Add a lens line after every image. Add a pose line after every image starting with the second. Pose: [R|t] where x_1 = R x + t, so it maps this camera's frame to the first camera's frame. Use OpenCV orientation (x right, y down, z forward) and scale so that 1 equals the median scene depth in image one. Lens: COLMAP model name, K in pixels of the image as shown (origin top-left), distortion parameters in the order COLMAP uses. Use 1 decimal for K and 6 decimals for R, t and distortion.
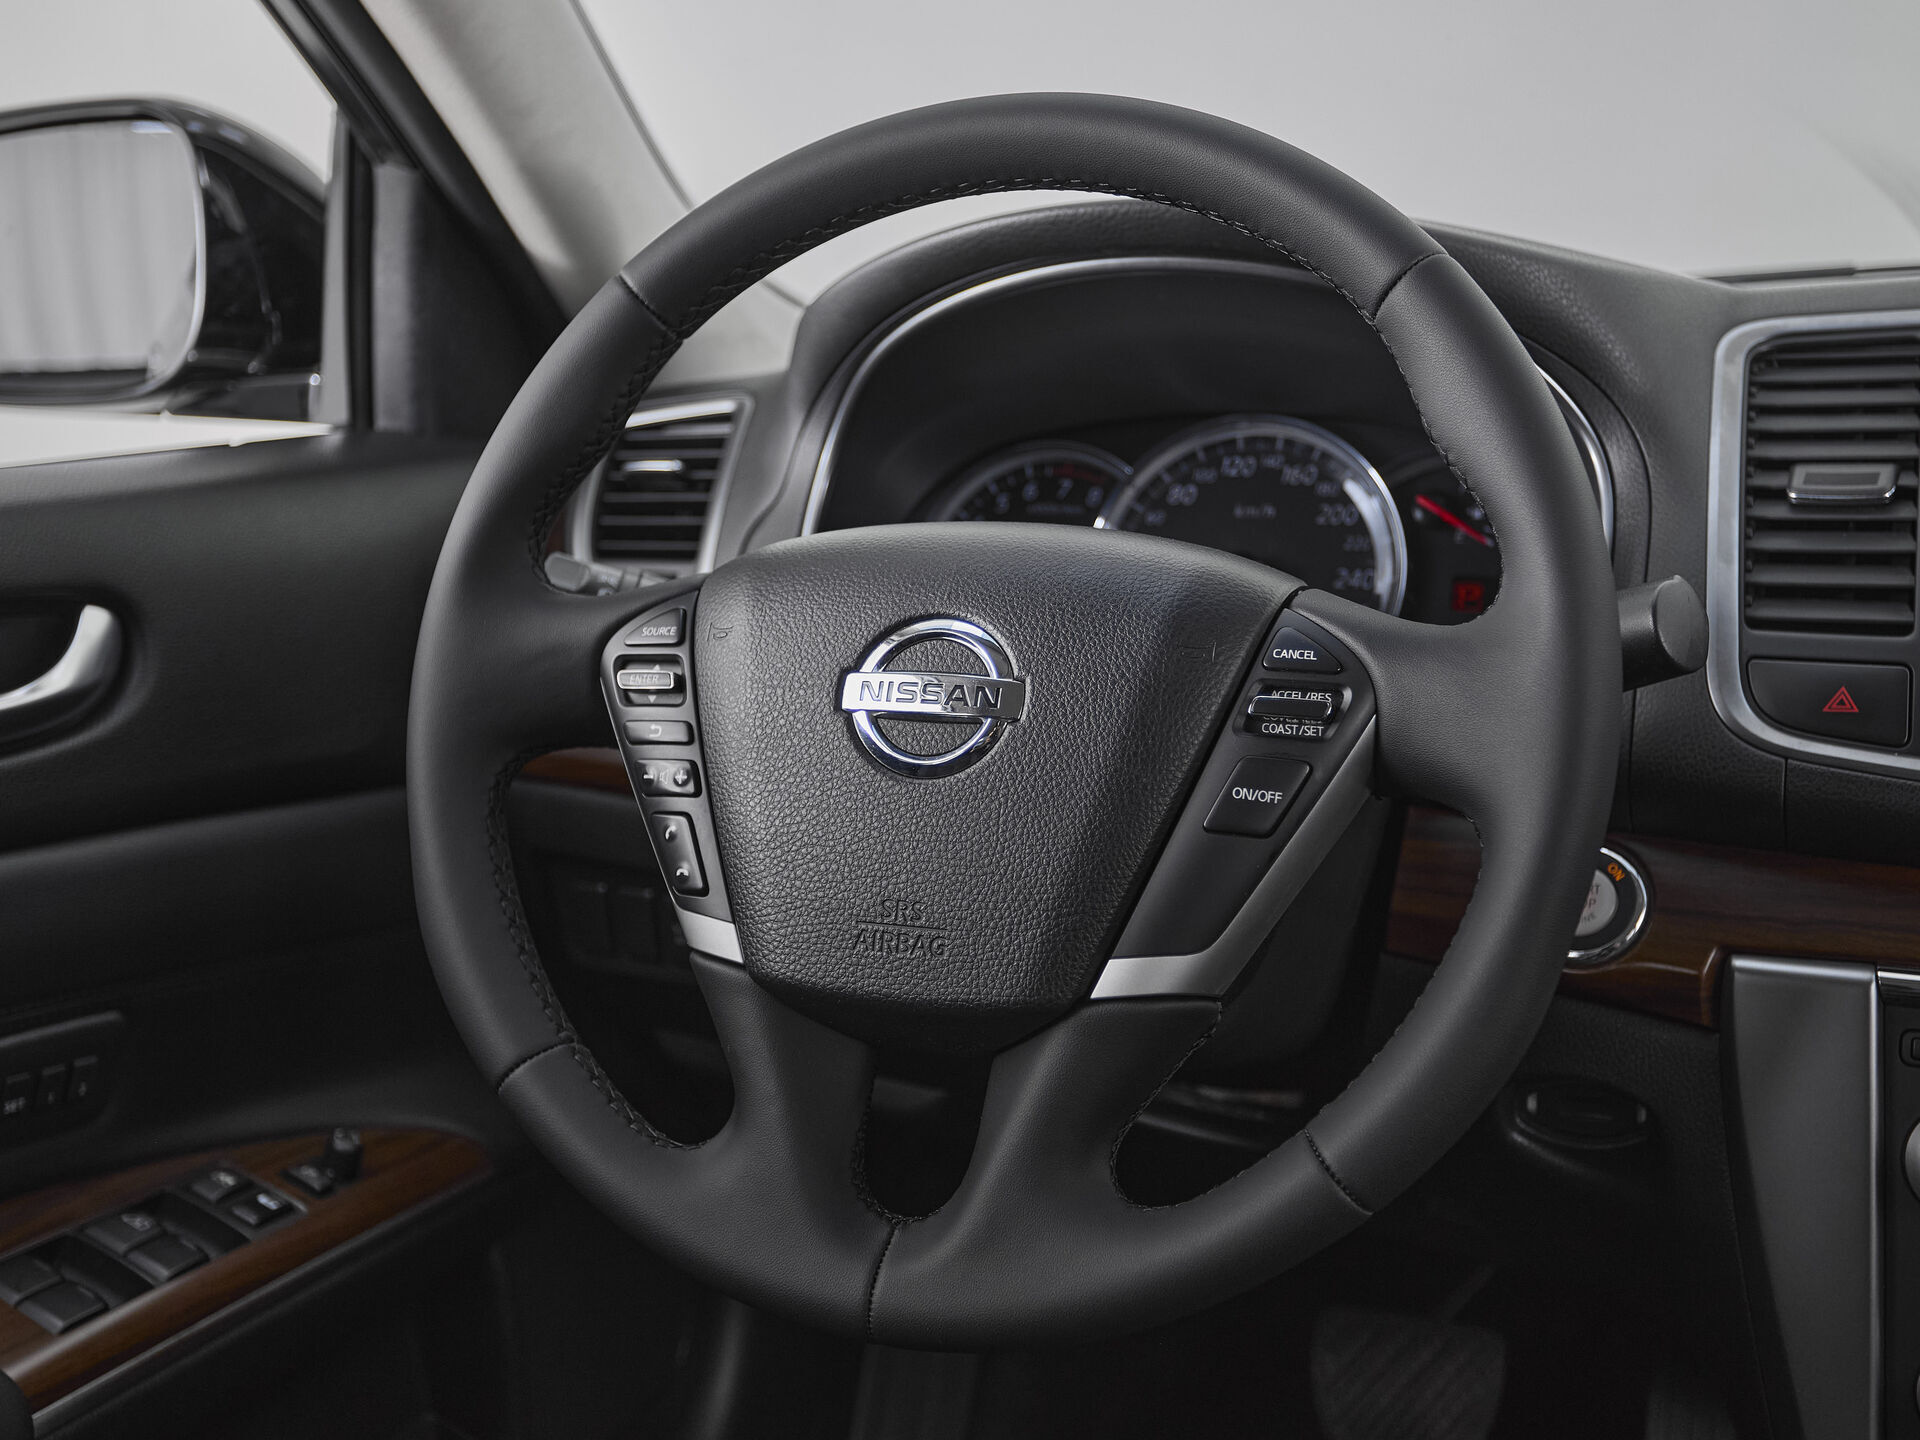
lens RADIAL K [[2289.8, 0, 960.0], [0, 2289.8, 720.0], [0, 0, 1]] dist [0.009257, 0.032062]
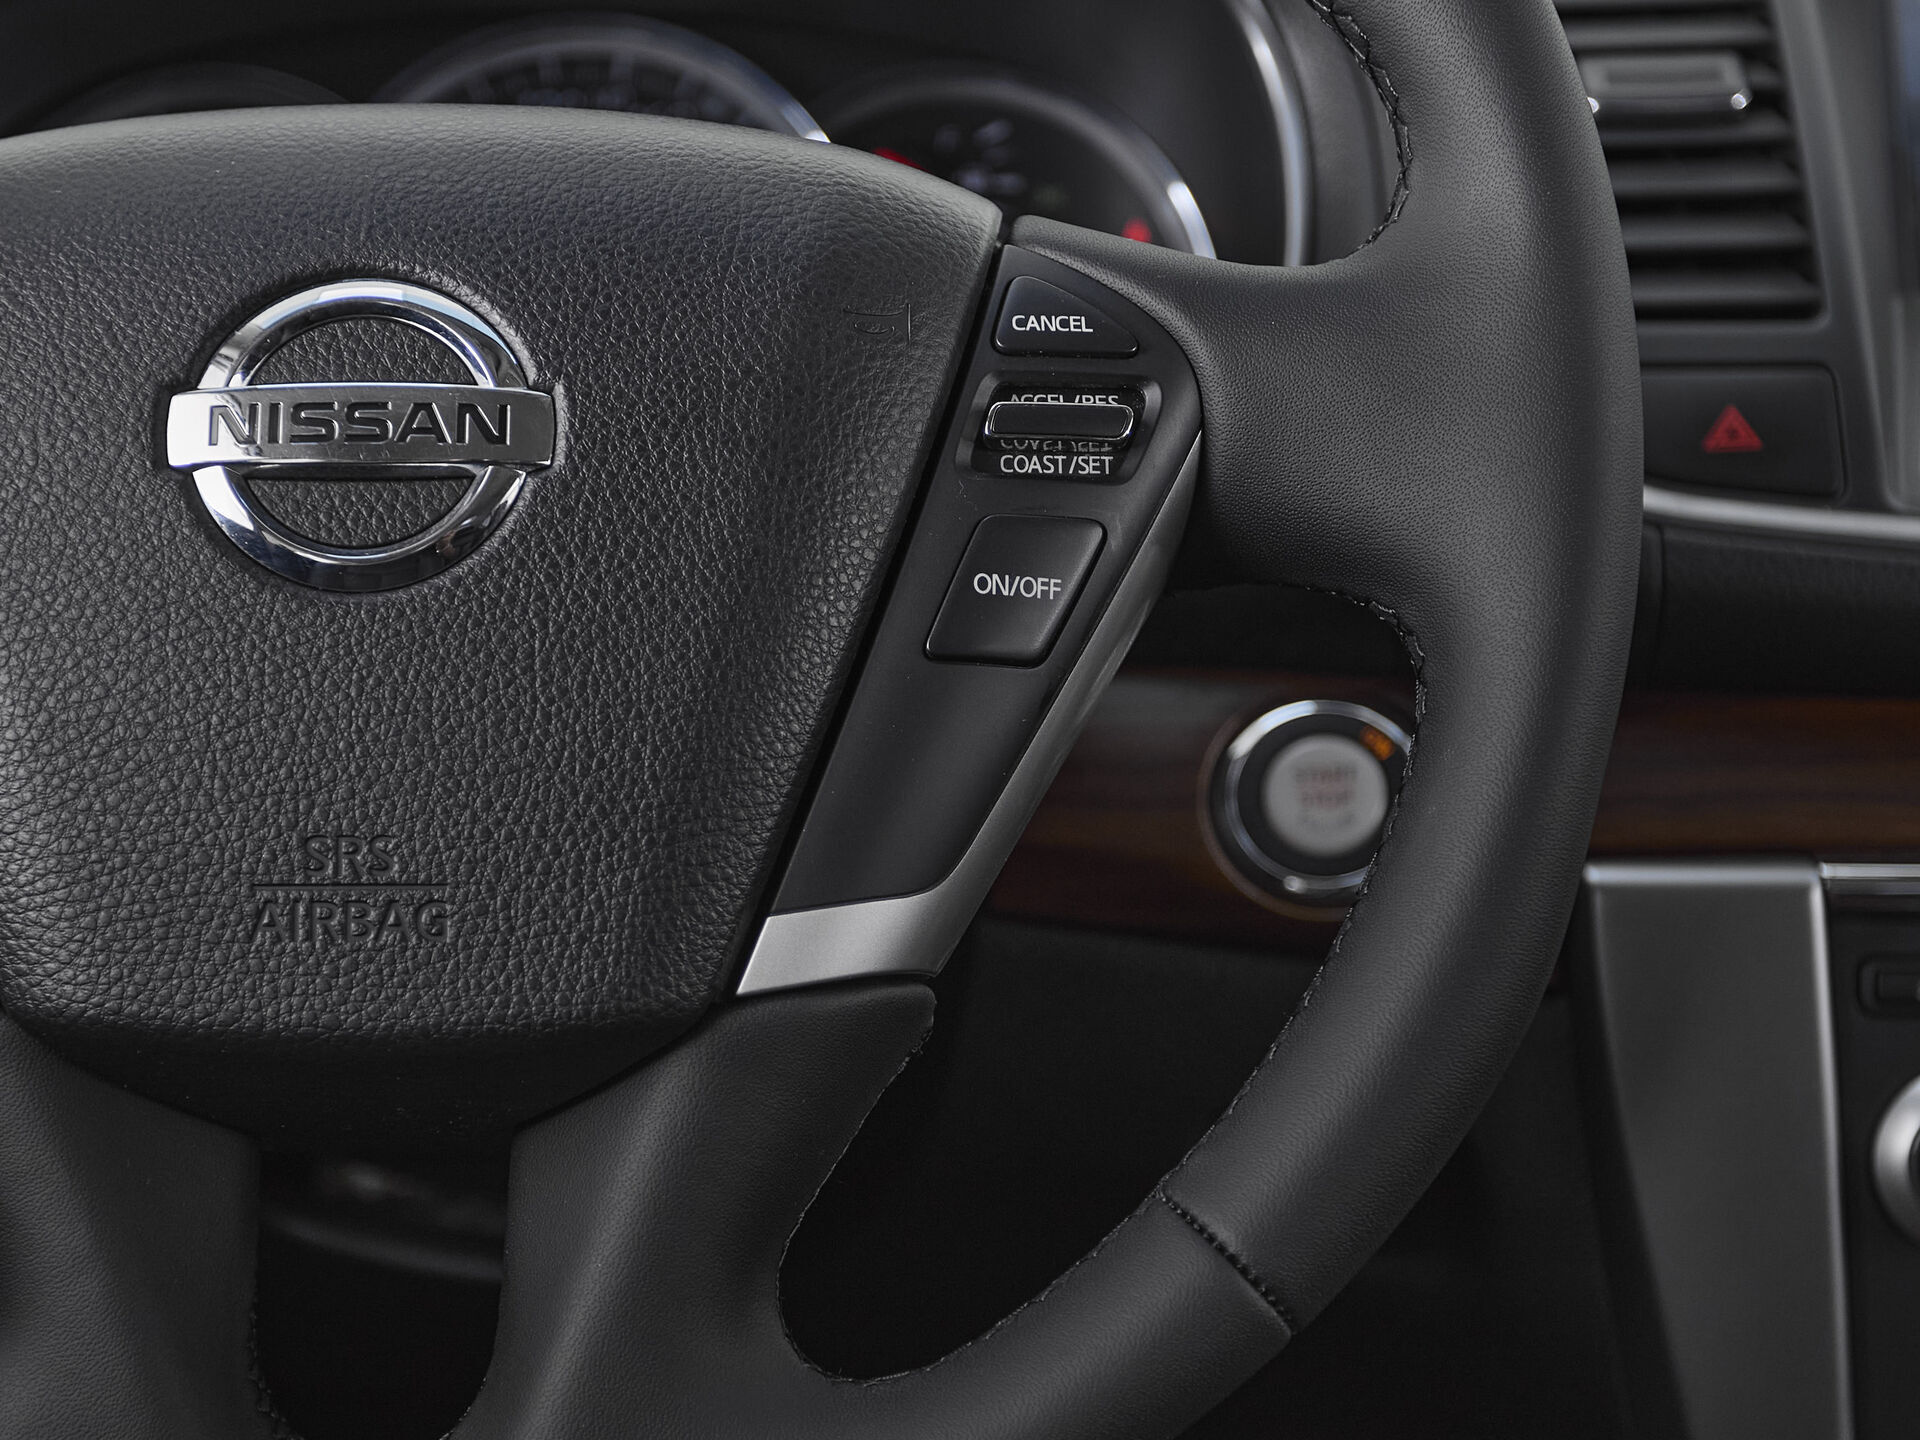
lens RADIAL K [[3489.4, 0, 858.3], [0, 3489.4, 842.2], [0, 0, 1]] dist [0.003245, 0.109052]
pose [[0.932814, -0.068598, 0.353769, -0.176682], [0.055542, 0.997352, 0.046940, 0.047076], [-0.356052, -0.024137, 0.934154, 0.231197]]
